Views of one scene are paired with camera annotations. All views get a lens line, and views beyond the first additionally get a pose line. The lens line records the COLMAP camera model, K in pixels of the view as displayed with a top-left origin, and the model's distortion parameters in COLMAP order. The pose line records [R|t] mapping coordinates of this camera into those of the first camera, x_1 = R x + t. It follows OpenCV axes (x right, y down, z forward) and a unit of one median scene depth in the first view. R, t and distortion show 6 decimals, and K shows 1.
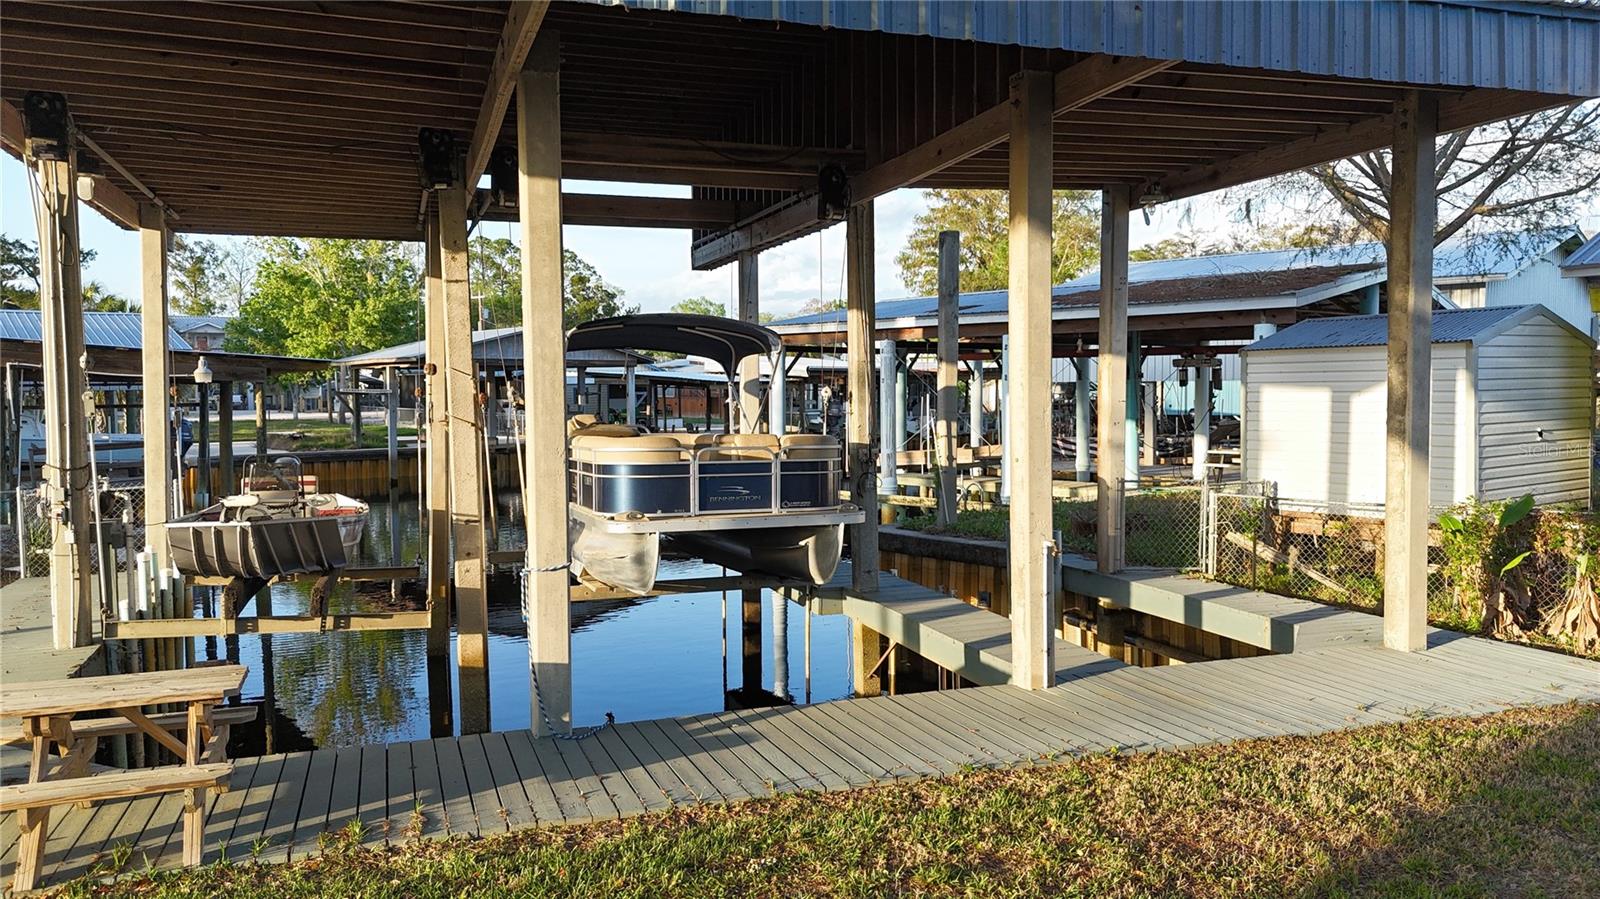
lens RADIAL K [[1184.5, 0, 803.7], [0, 1184.5, 441.4], [0, 0, 1]] dist [0.071044, -0.067279]
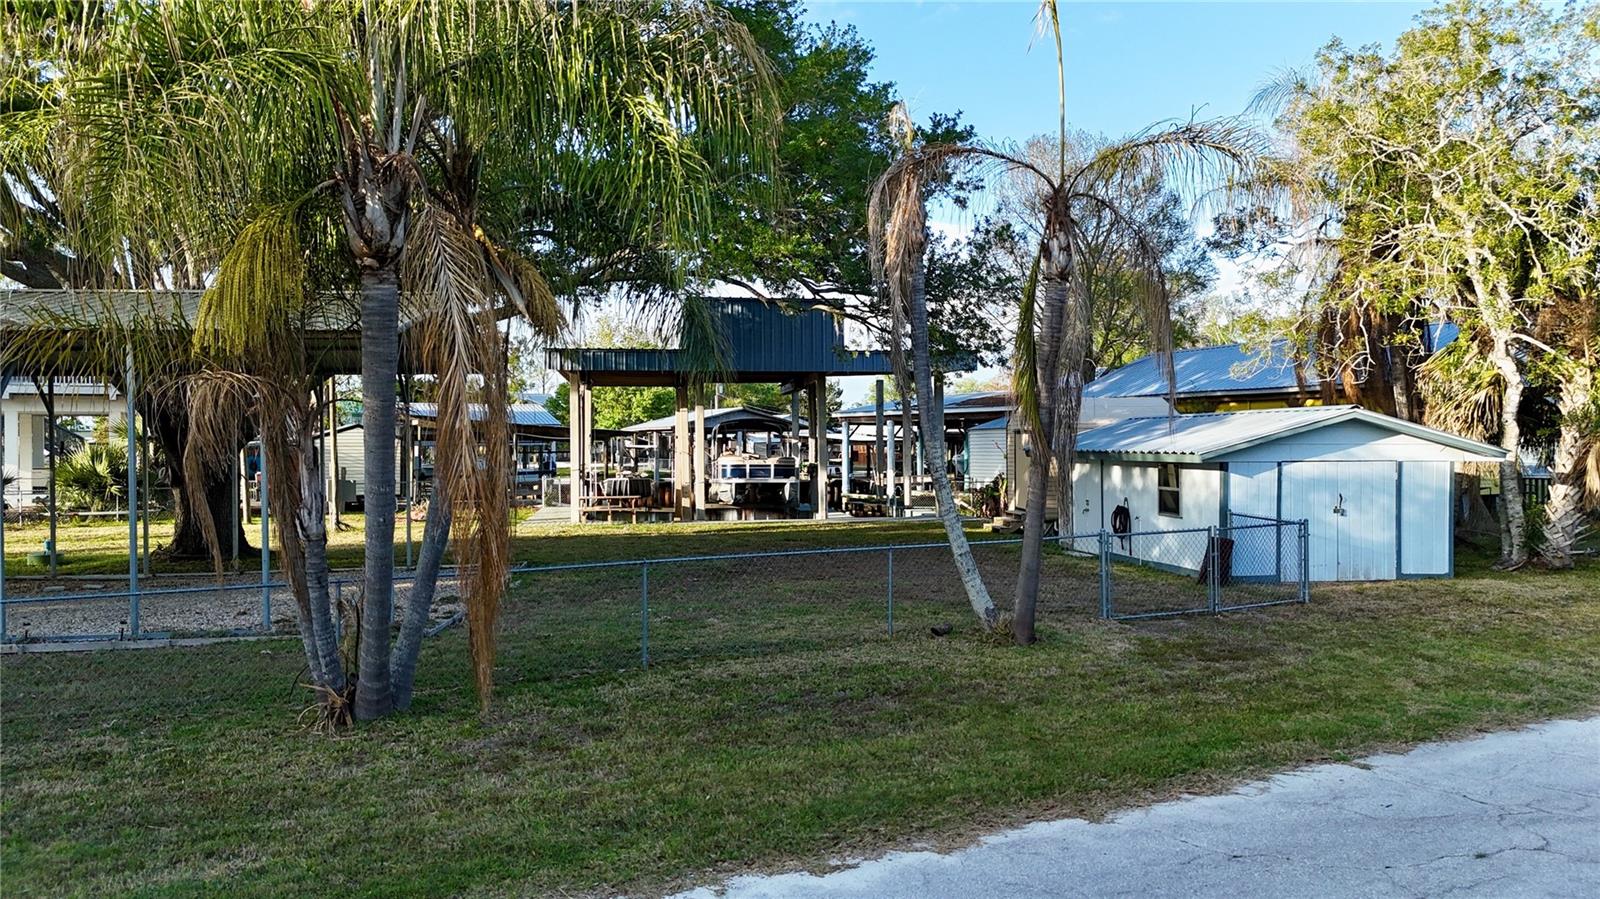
lens RADIAL K [[1184.5, 0, 803.7], [0, 1184.5, 441.4], [0, 0, 1]] dist [0.071044, -0.067279]
pose [[0.981095, -0.000210, -0.193524, 0.149424], [-0.008868, 0.998900, -0.046042, 0.020528], [0.193321, 0.046888, 0.980015, -0.500397]]
